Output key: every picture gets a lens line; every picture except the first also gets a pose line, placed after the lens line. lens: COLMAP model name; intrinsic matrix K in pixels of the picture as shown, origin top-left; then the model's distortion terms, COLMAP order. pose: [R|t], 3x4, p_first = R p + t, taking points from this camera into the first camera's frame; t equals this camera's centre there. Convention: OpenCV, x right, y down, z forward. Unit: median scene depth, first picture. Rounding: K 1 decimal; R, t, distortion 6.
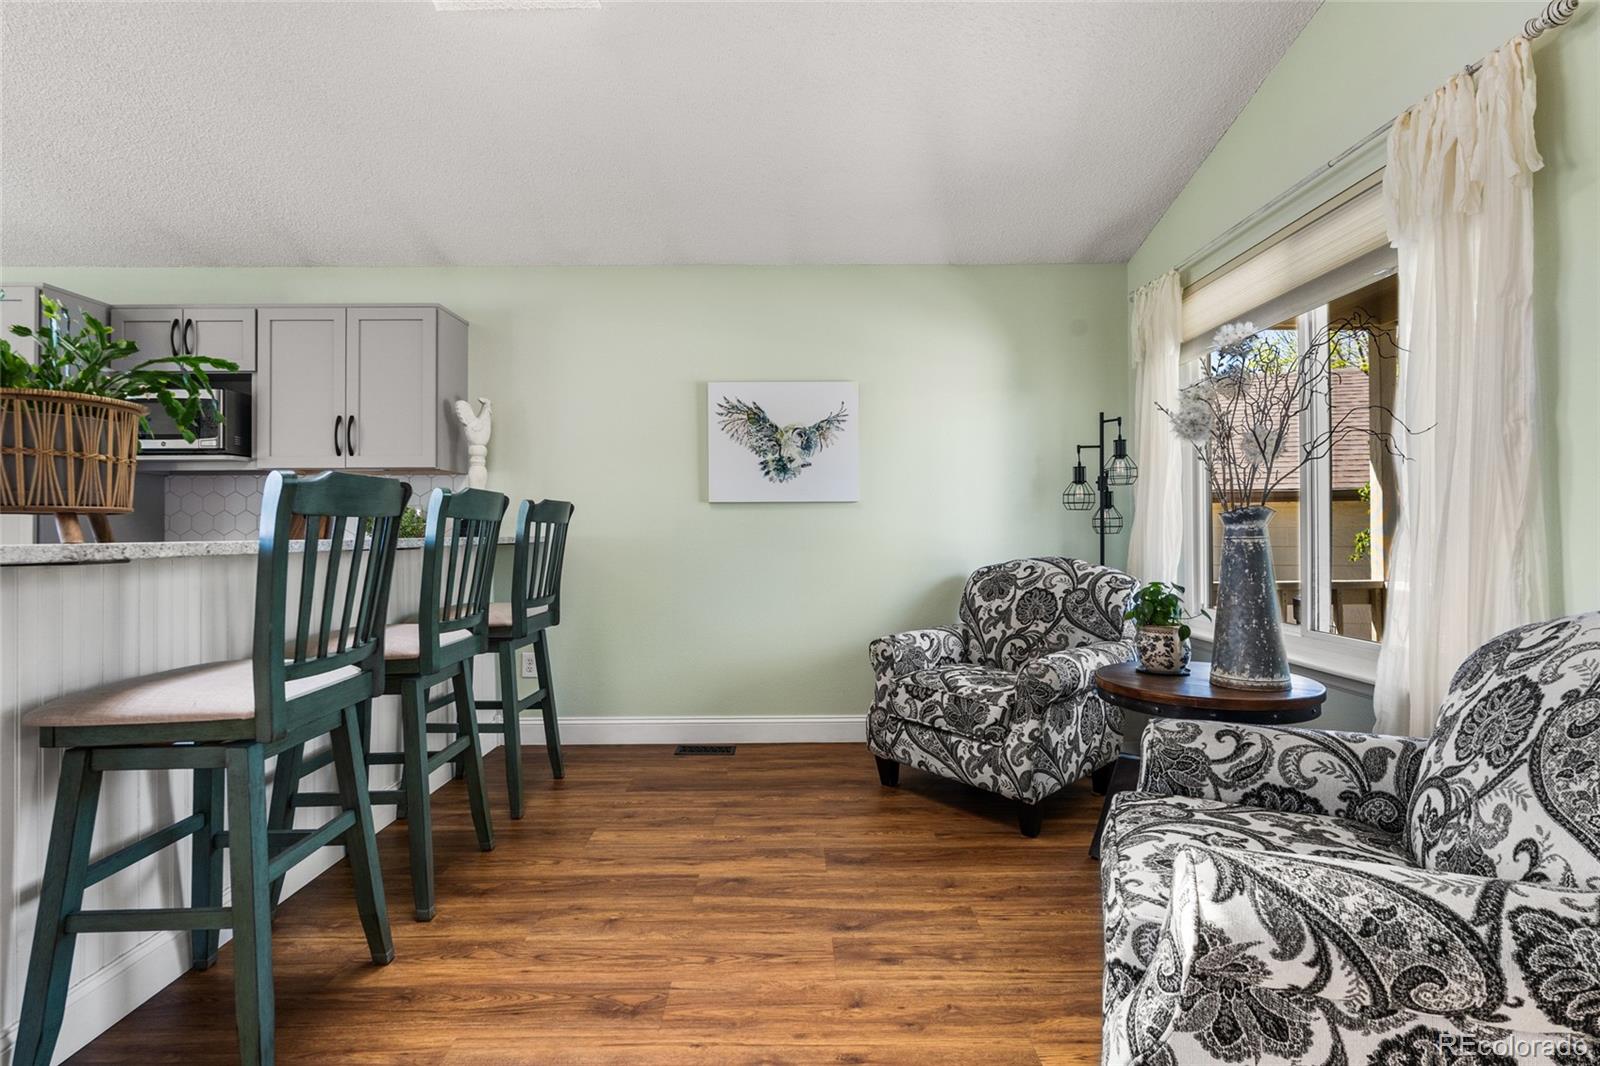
lens RADIAL K [[716.9, 0, 799.3], [0, 716.9, 523.0], [0, 0, 1]] dist [-0.003684, 0.000095]
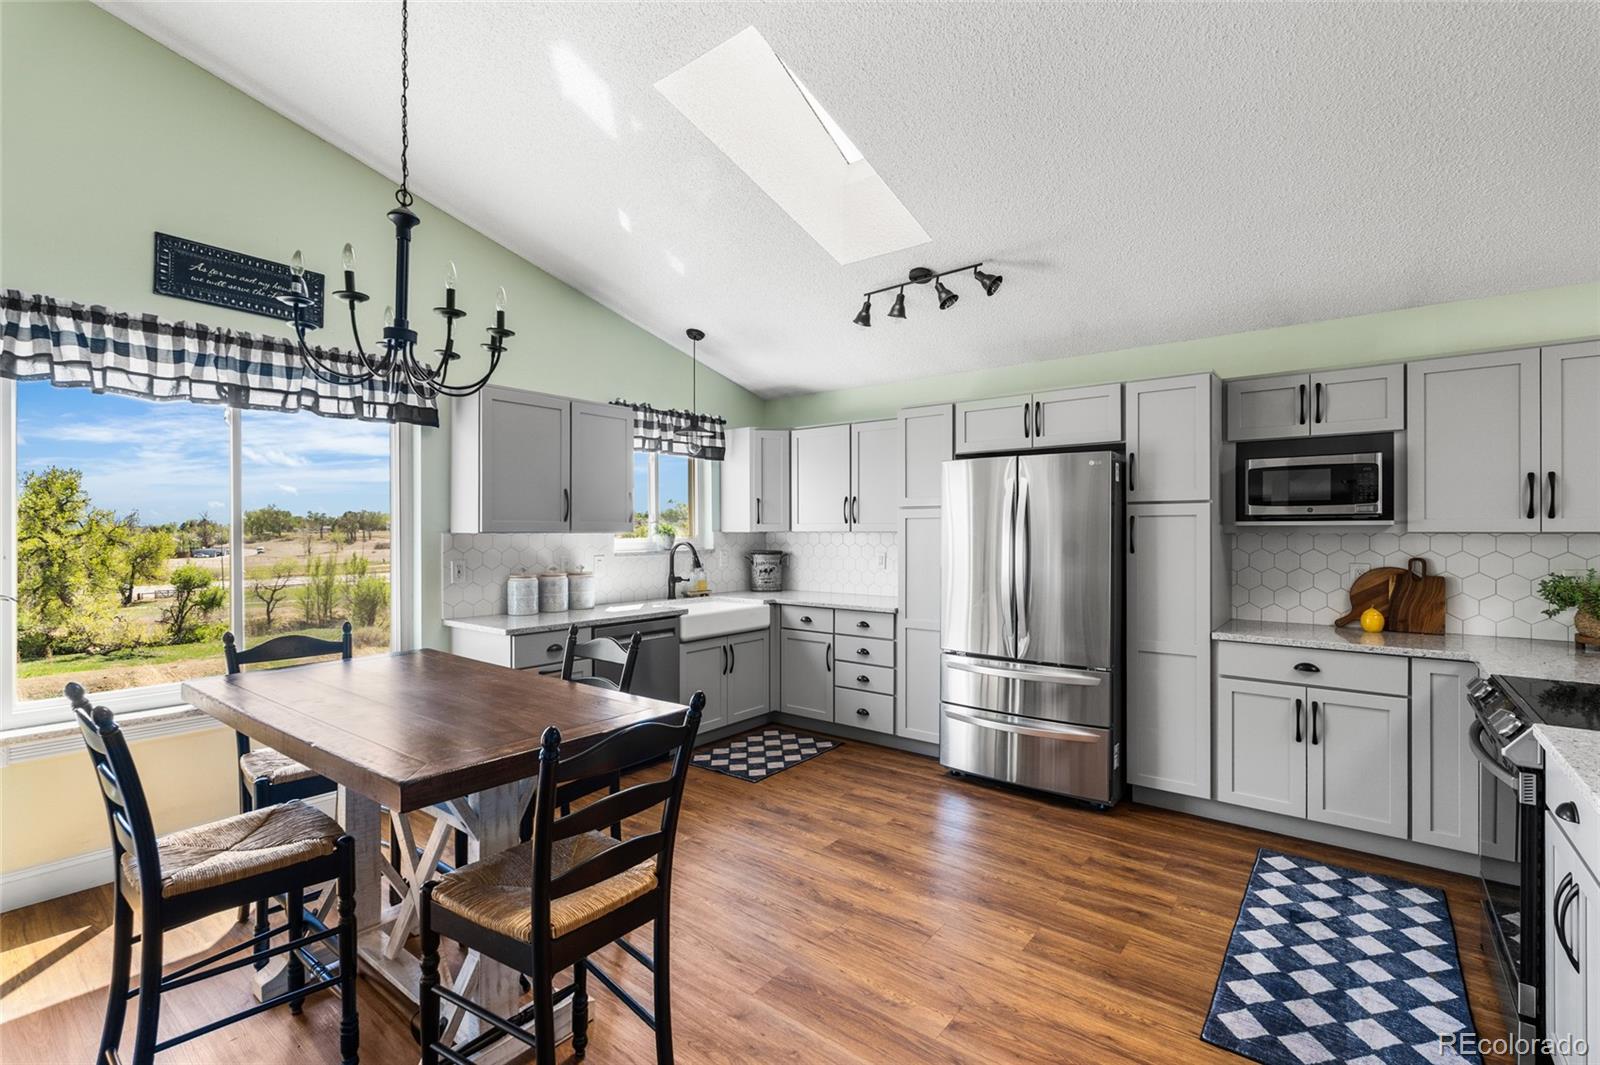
lens RADIAL K [[712.3, 0, 799.0], [0, 712.3, 531.1], [0, 0, 1]] dist [-0.002792, -0.000181]
pose [[0.778594, 0.004408, -0.627513, -0.787274], [0.006005, 0.999877, 0.014475, -0.095794], [0.627500, -0.015039, 0.778472, -0.233265]]
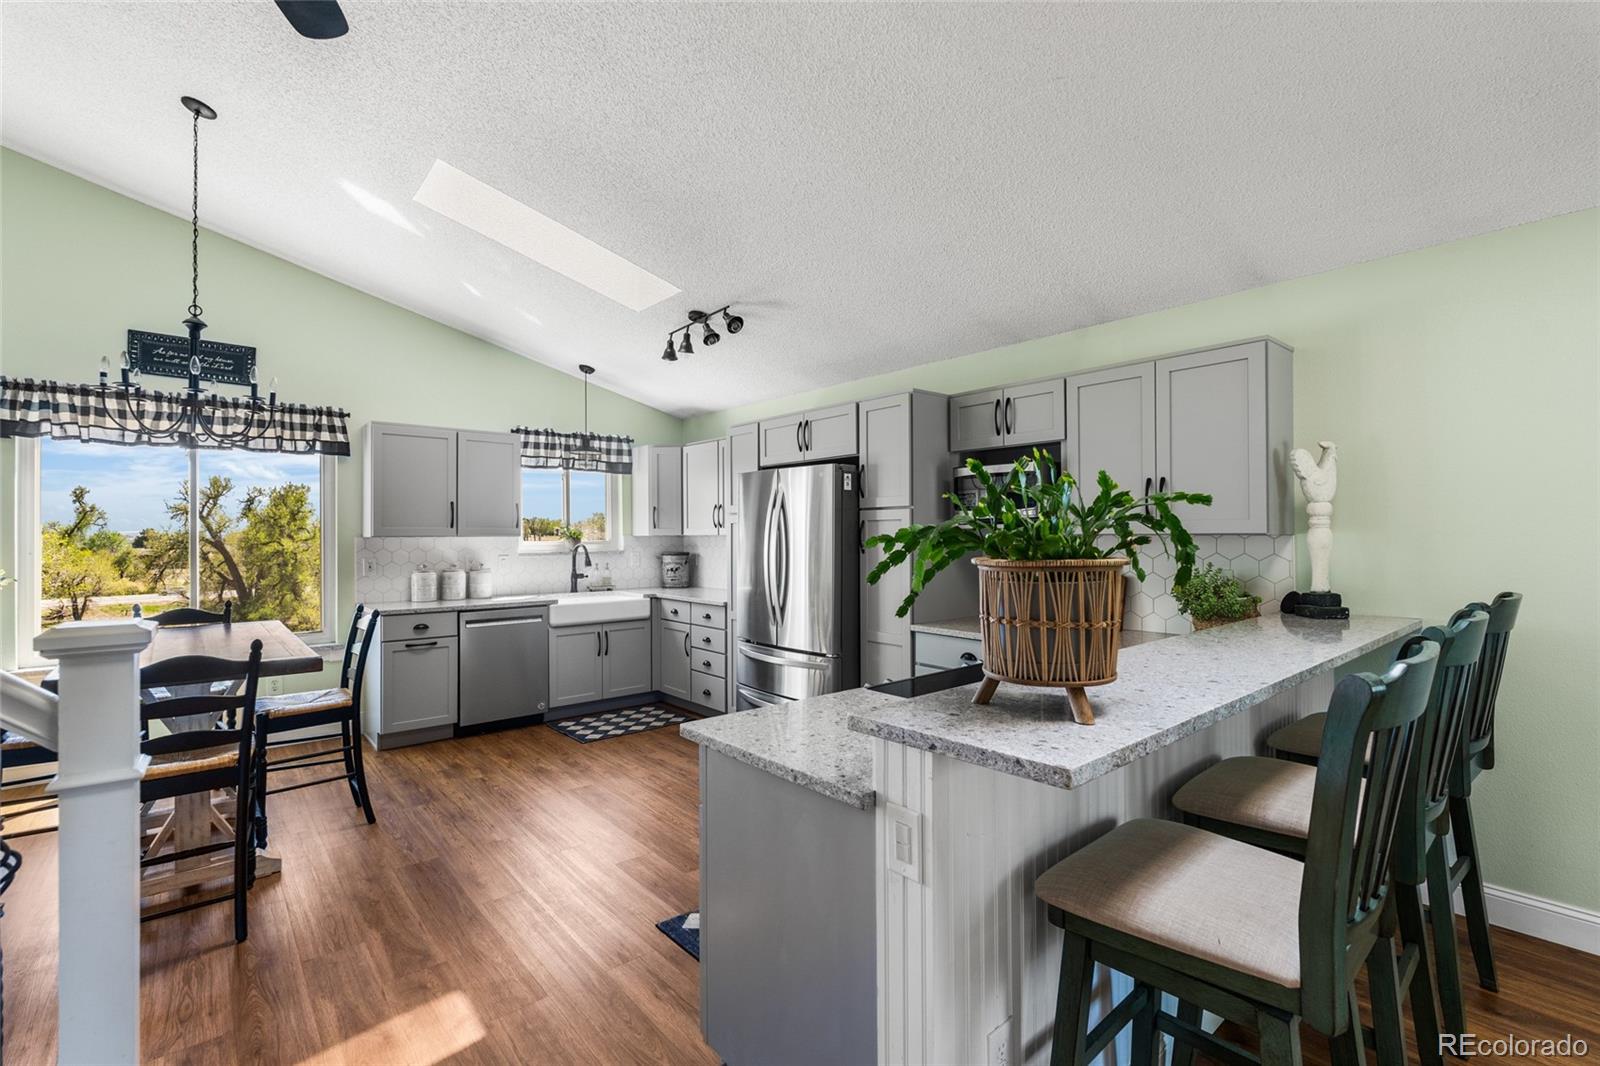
lens RADIAL K [[712.3, 0, 799.0], [0, 712.3, 531.6], [0, 0, 1]] dist [-0.002792, -0.000181]
pose [[0.641367, -0.001387, -0.767233, -0.221628], [0.011468, 0.999904, 0.007779, -0.092037], [0.767148, -0.013787, 0.641322, 0.053615]]
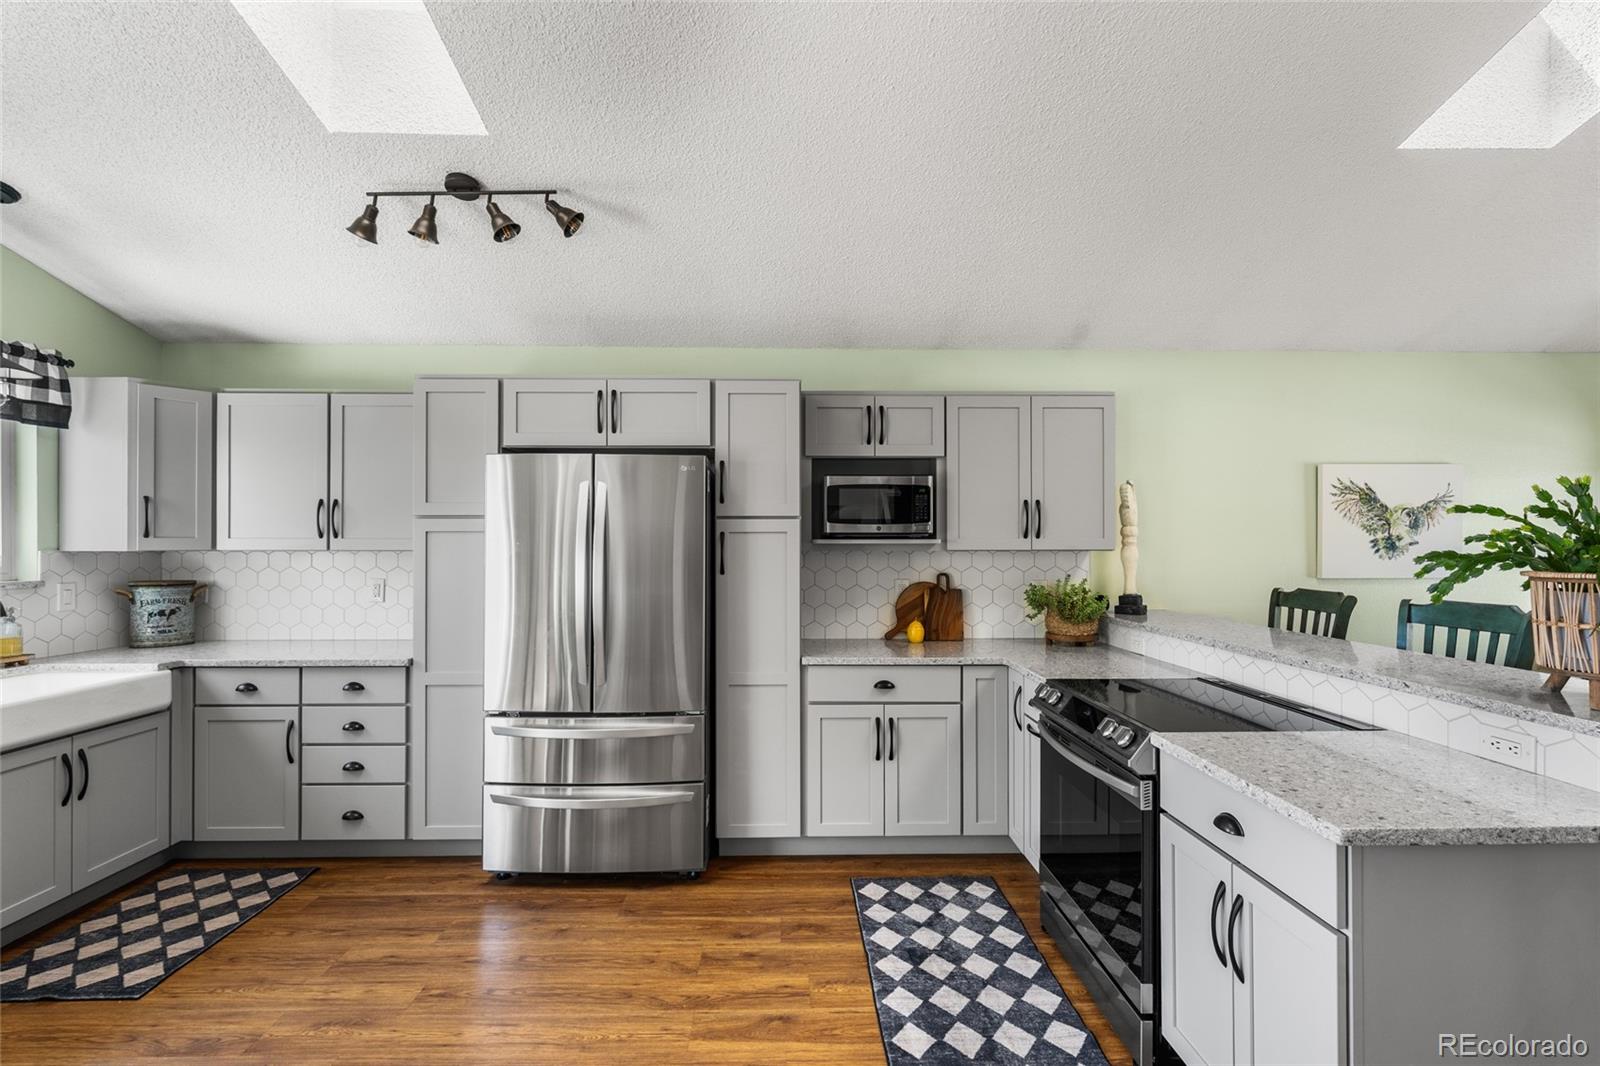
lens RADIAL K [[715.3, 0, 799.3], [0, 715.3, 541.6], [0, 0, 1]] dist [-0.003833, -0.000196]
pose [[0.999937, 0.003662, 0.010641, -0.974452], [-0.003719, 0.999979, 0.005377, -0.092899], [-0.010621, -0.005417, 0.999929, -0.035175]]
